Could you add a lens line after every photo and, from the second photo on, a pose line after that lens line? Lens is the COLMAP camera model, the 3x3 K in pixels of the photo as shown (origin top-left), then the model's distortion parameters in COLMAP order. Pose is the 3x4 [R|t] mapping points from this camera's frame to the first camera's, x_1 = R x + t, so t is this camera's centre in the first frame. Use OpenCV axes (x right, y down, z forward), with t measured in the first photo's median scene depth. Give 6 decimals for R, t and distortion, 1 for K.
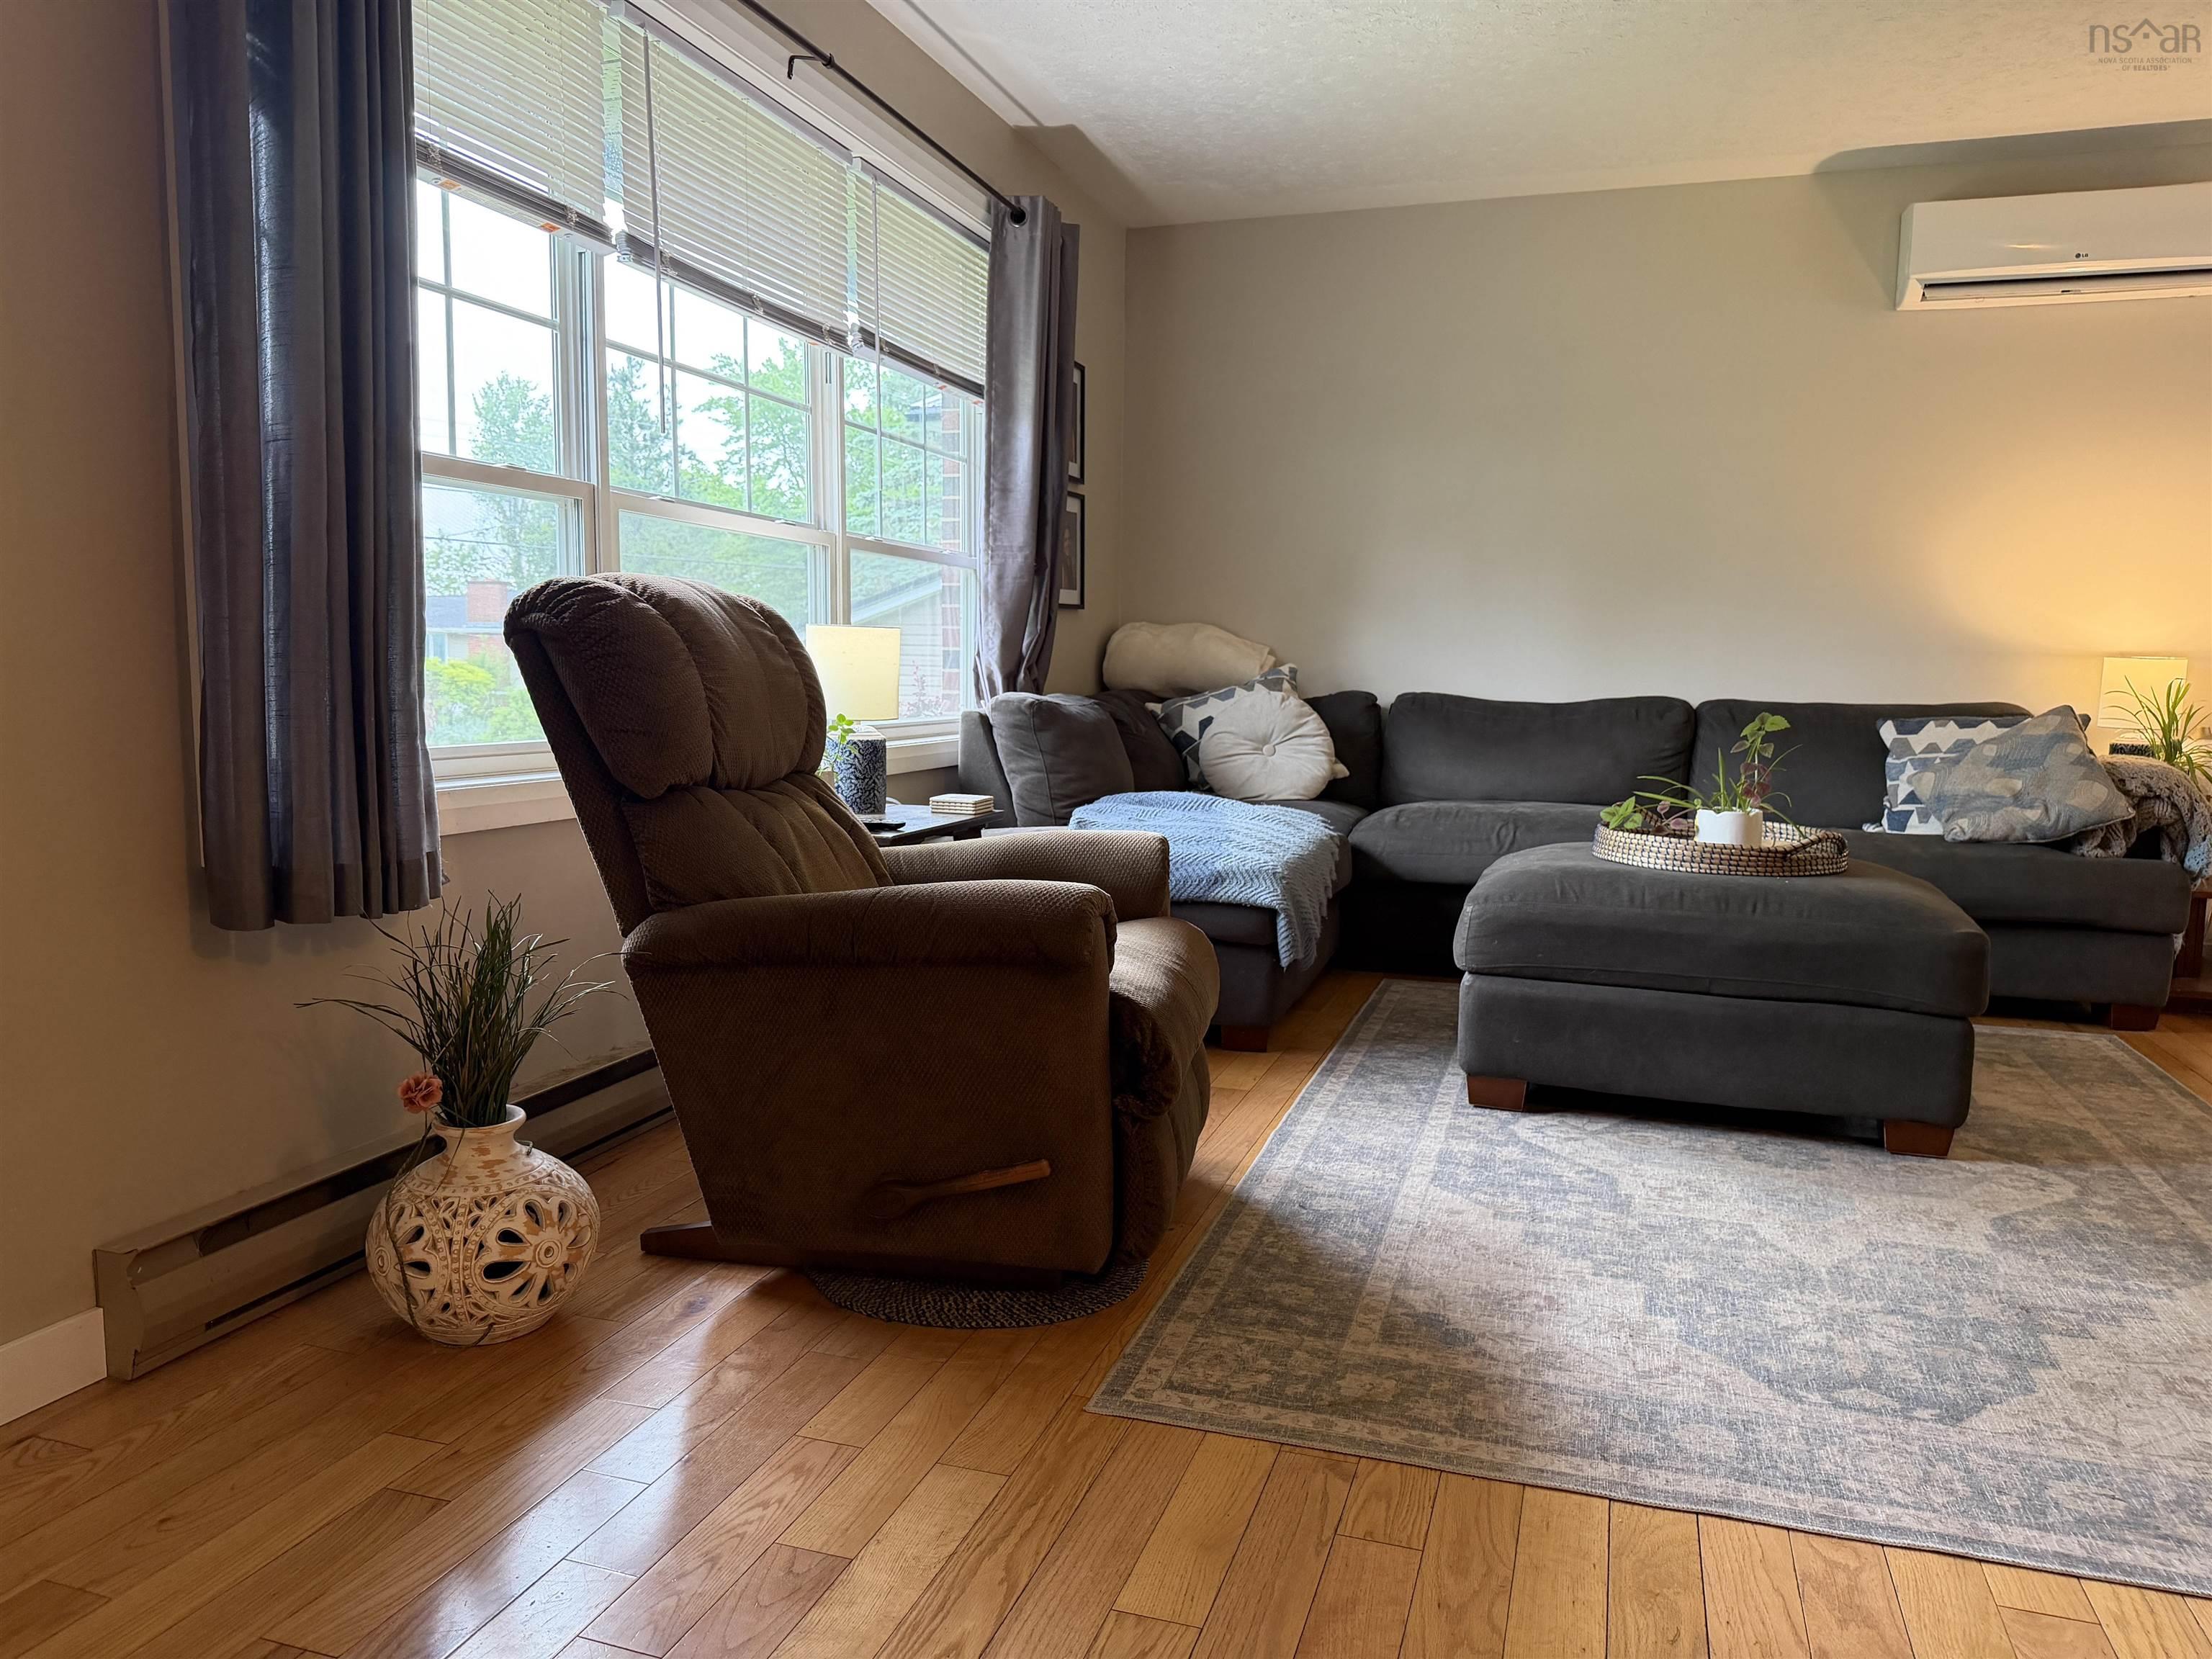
lens RADIAL K [[1557.3, 0, 1114.5], [0, 1557.3, 838.6], [0, 0, 1]] dist [0.139911, -0.240529]
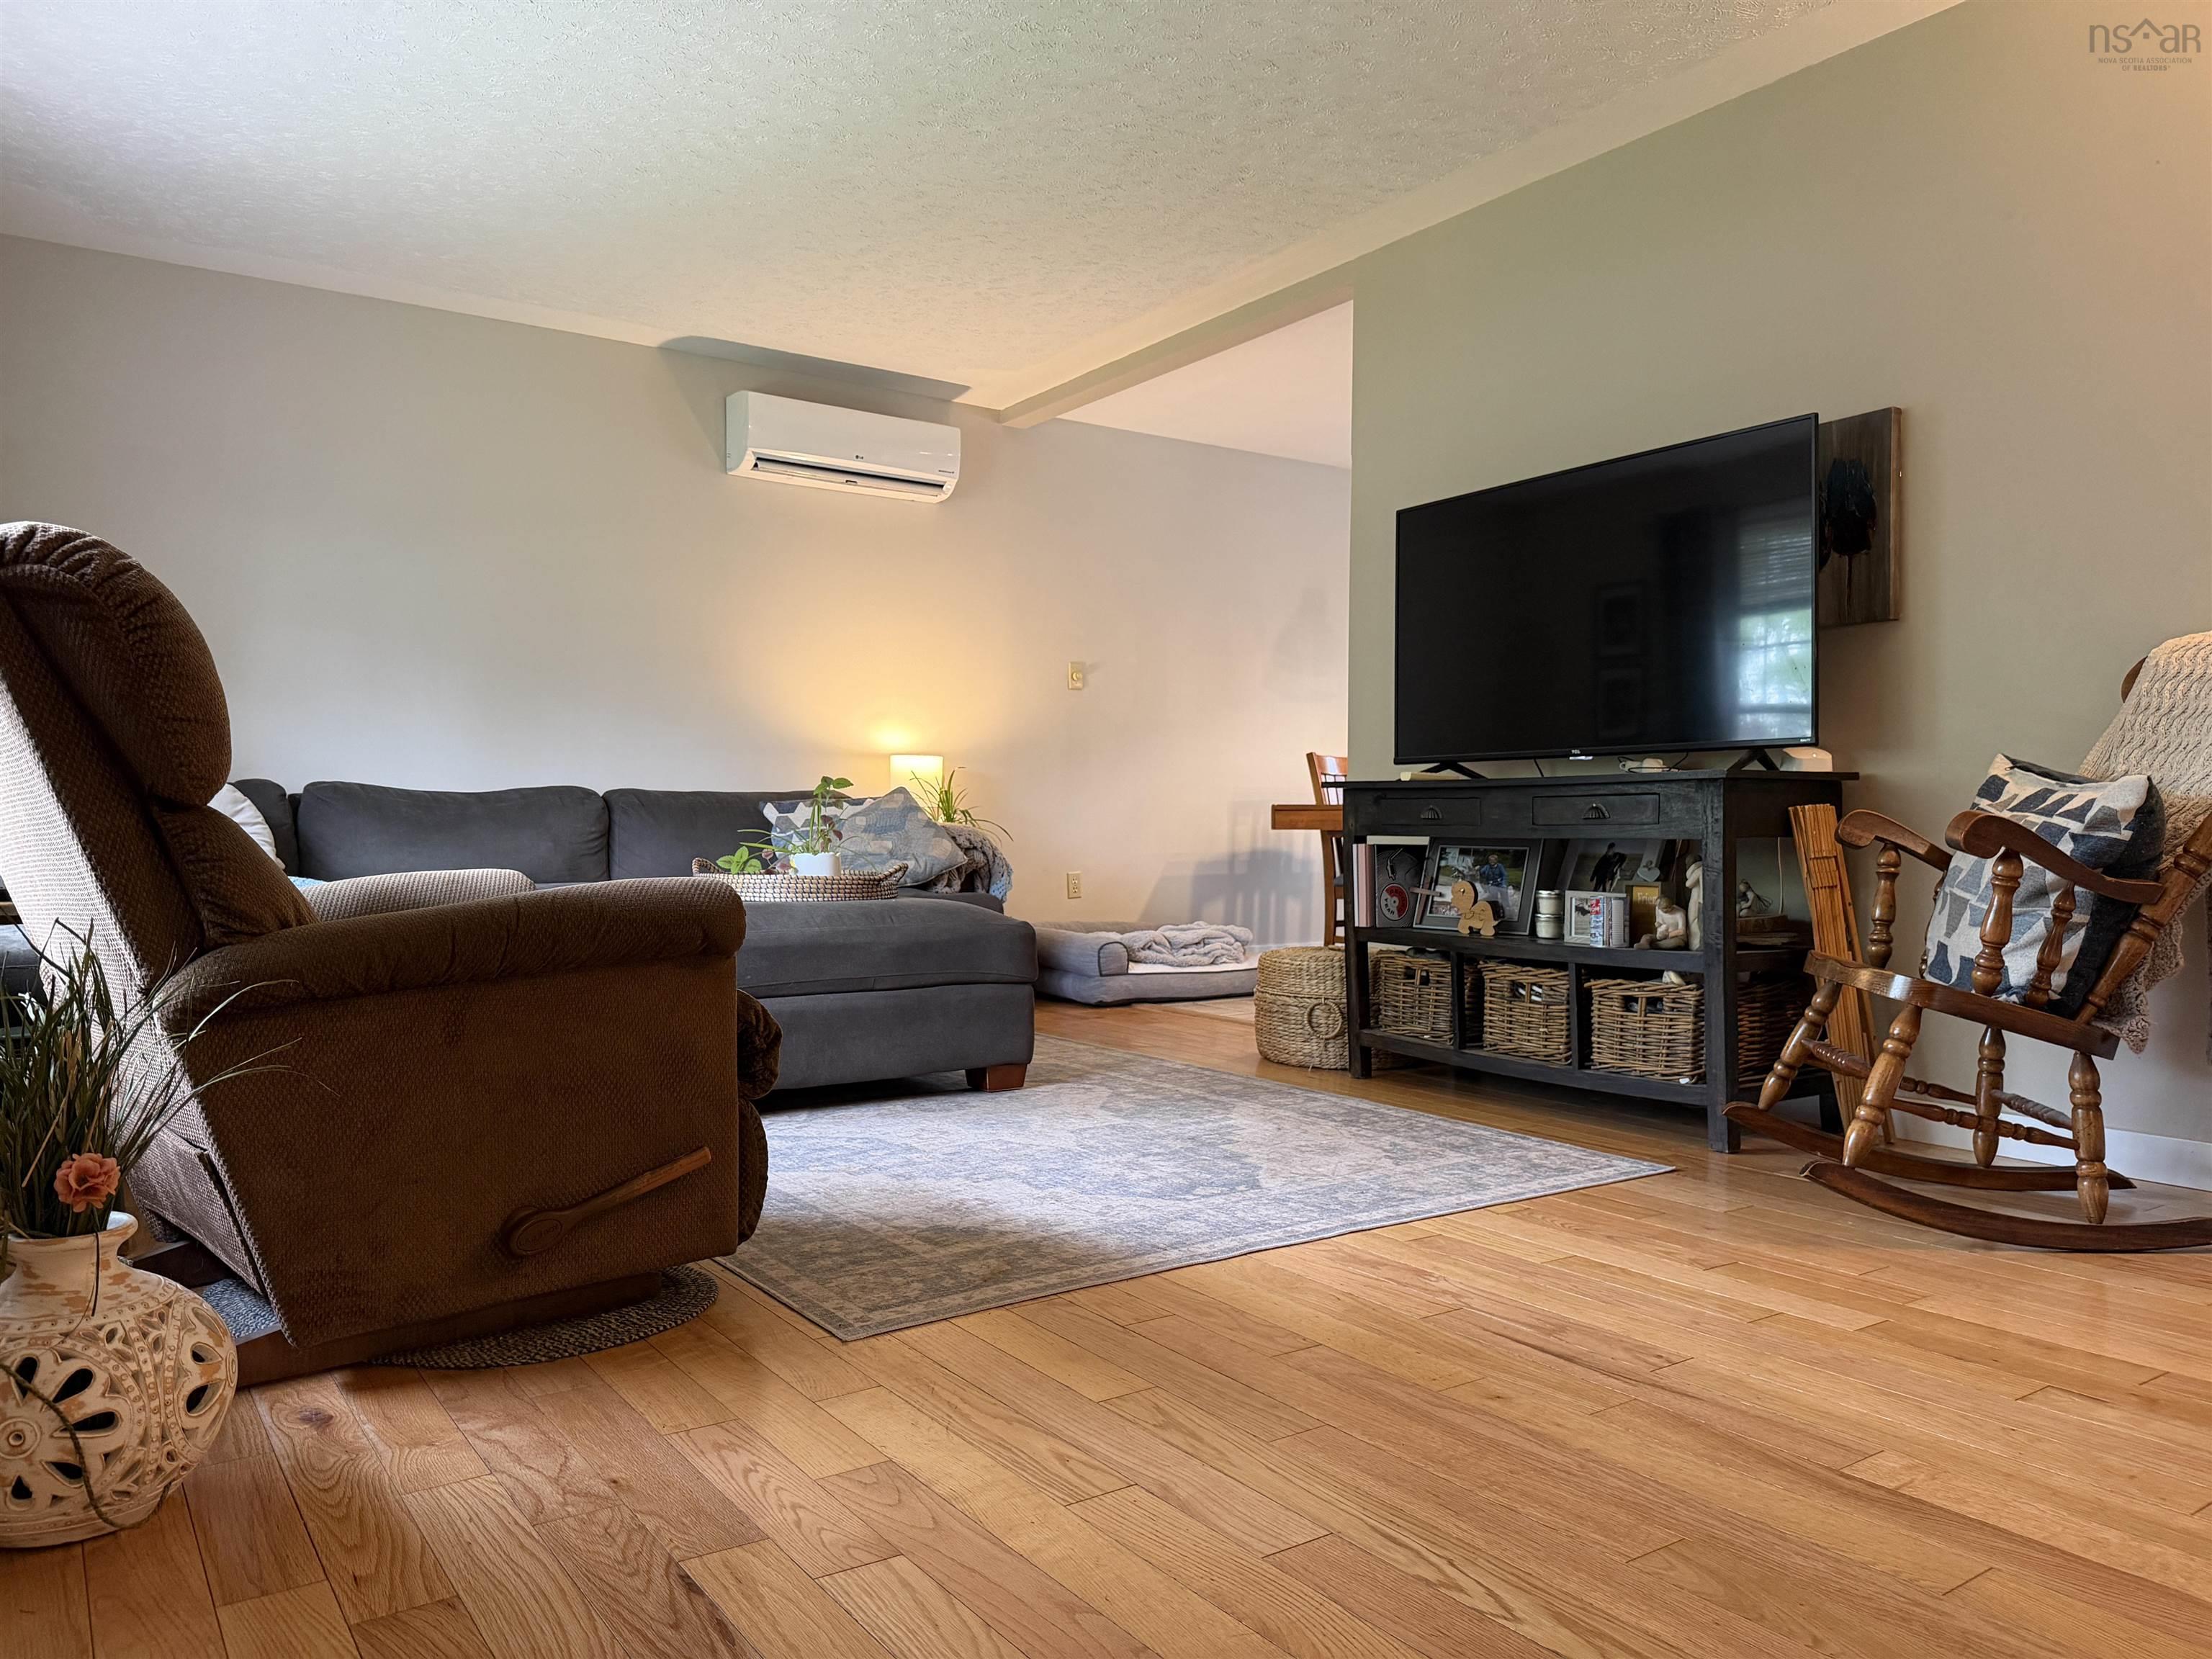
lens RADIAL K [[1548.4, 0, 1106.0], [0, 1548.4, 829.5], [0, 0, 1]] dist [0.065560, -0.048698]
pose [[0.599815, -0.017053, 0.799957, -0.649730], [0.099304, 0.993630, -0.053277, 0.073936], [-0.793953, 0.111395, 0.597688, 0.148008]]
